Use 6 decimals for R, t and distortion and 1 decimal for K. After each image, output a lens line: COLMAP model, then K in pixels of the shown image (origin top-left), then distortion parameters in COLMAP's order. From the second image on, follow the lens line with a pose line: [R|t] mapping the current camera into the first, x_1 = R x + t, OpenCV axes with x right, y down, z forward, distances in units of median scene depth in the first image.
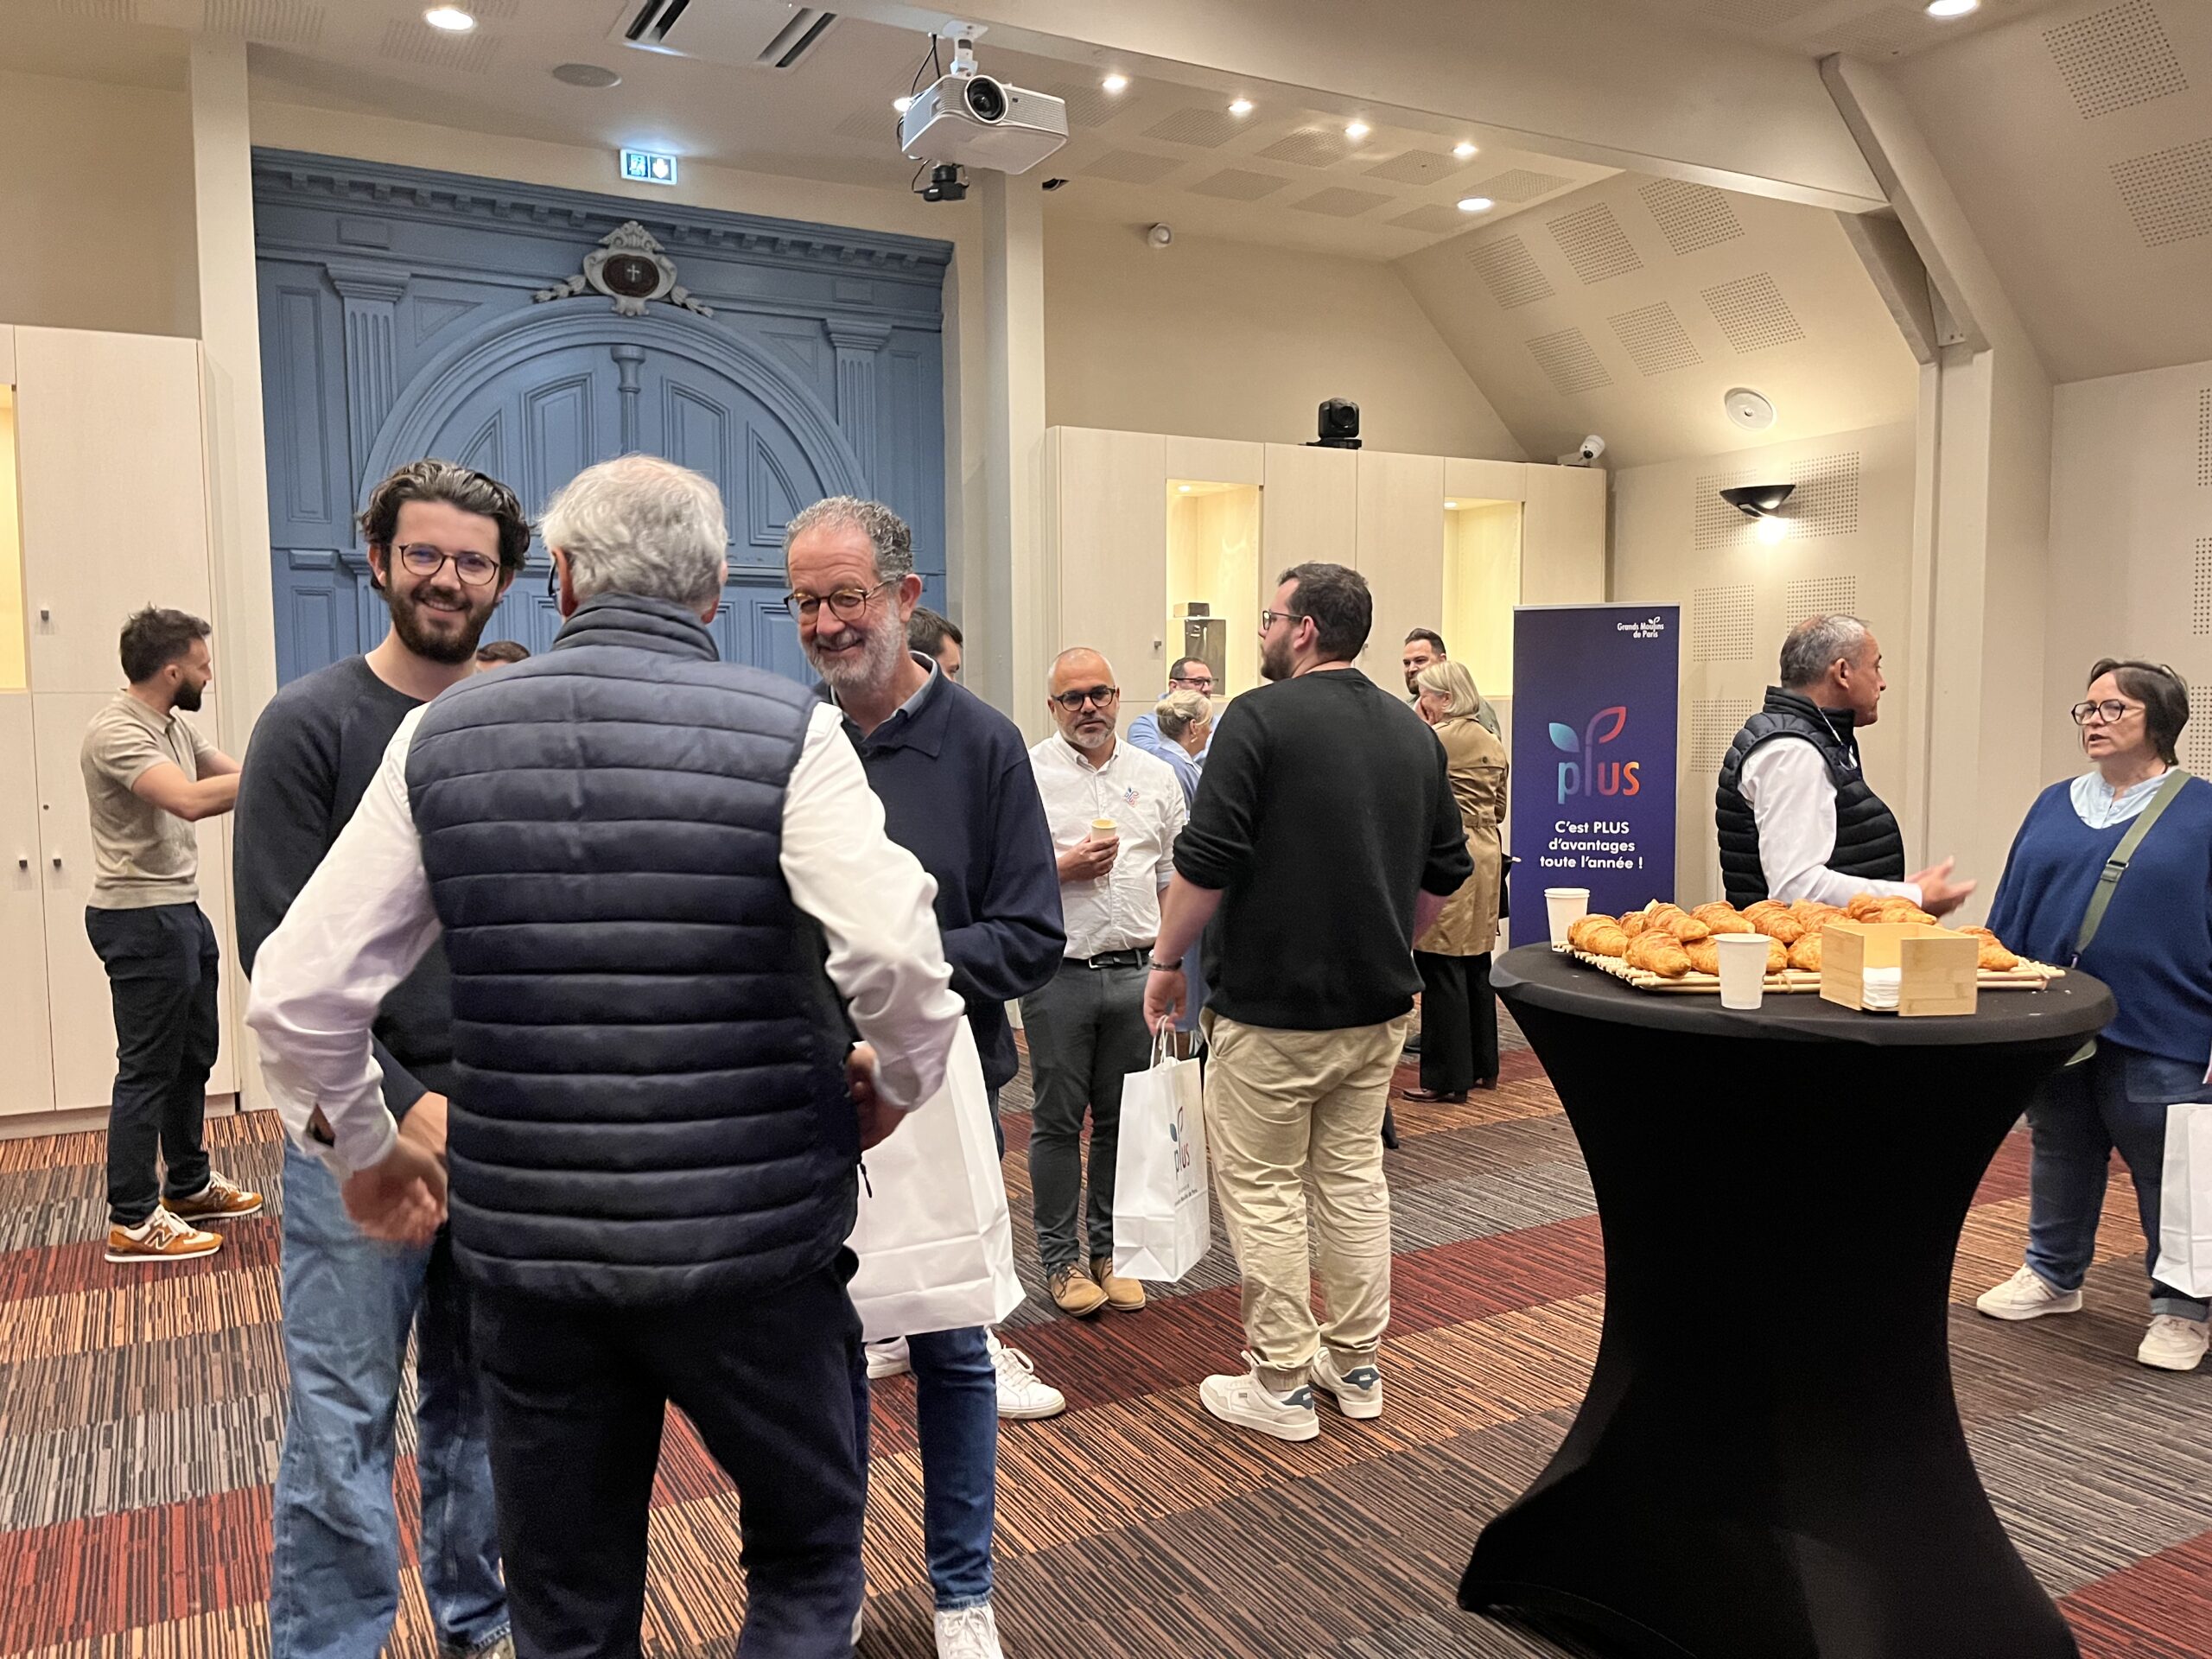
lens RADIAL K [[1669.6, 0, 1093.1], [0, 1669.6, 833.0], [0, 0, 1]] dist [0.070080, -0.097235]
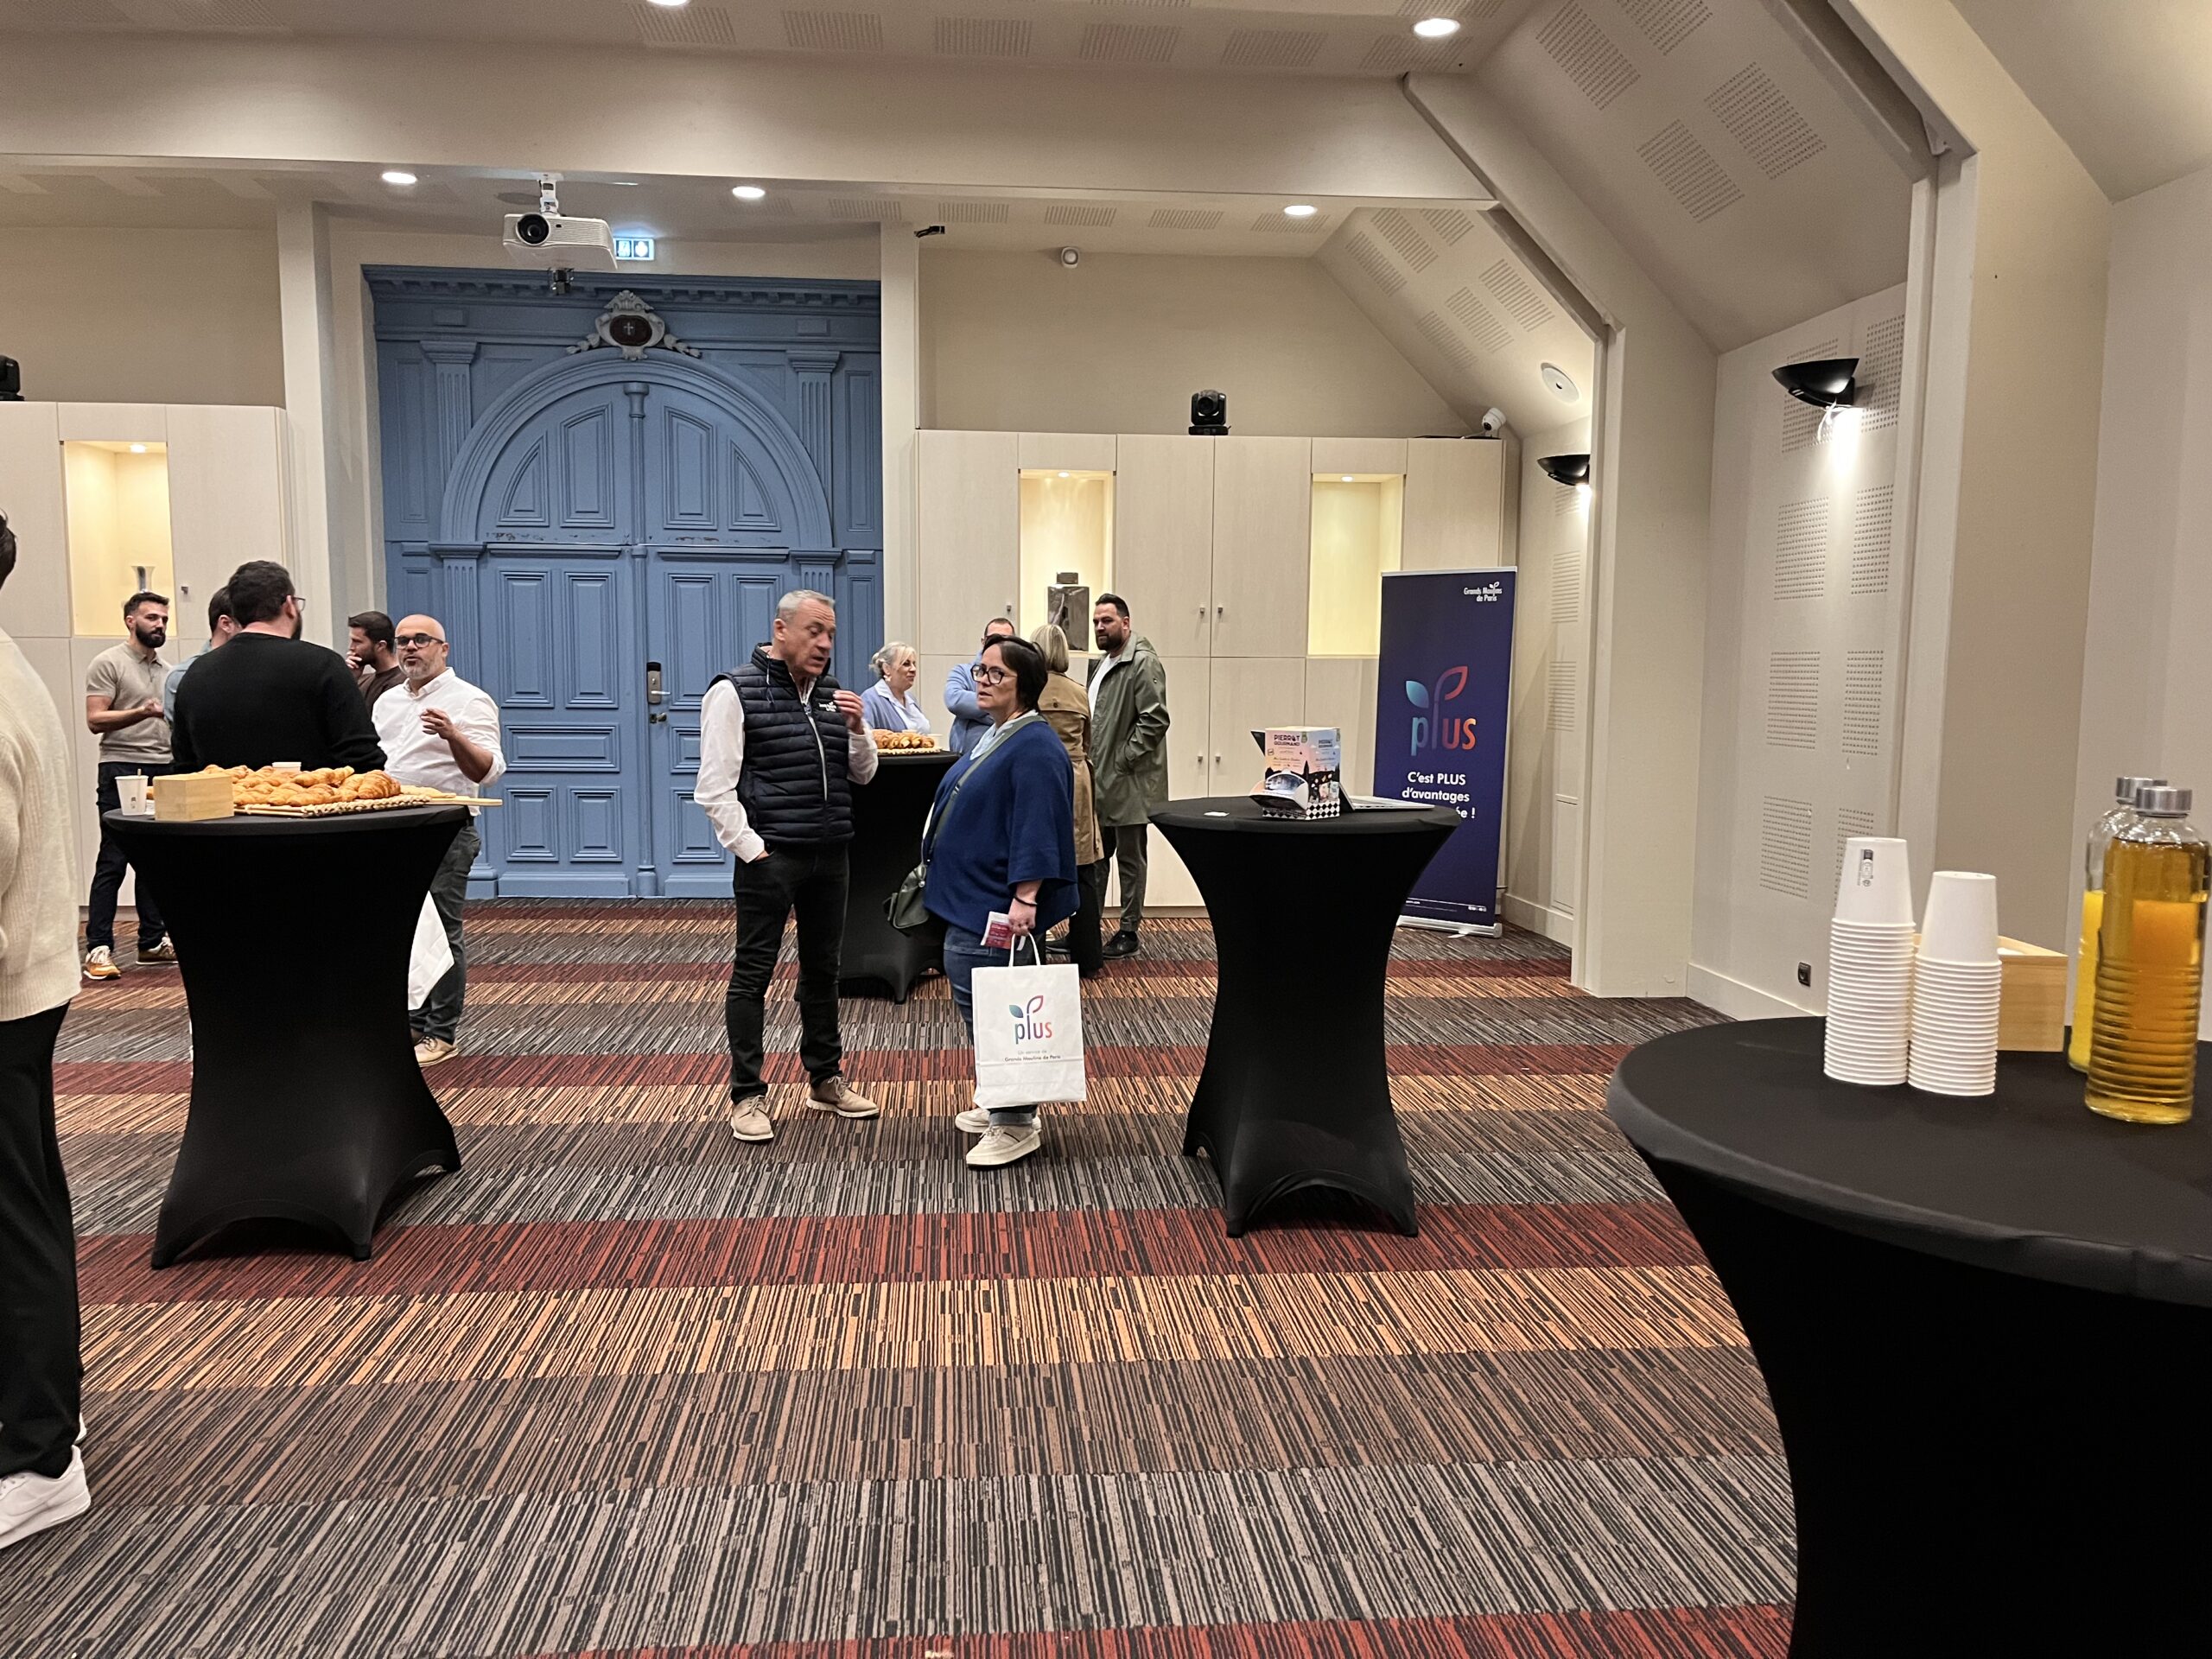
lens RADIAL K [[1669.6, 0, 1116.1], [0, 1669.6, 824.0], [0, 0, 1]] dist [0.070080, -0.097235]
pose [[0.919584, 0.051635, -0.389486, 0.603919], [-0.041311, 0.998539, 0.034843, -0.003371], [0.390716, -0.015951, 0.920373, -0.080012]]
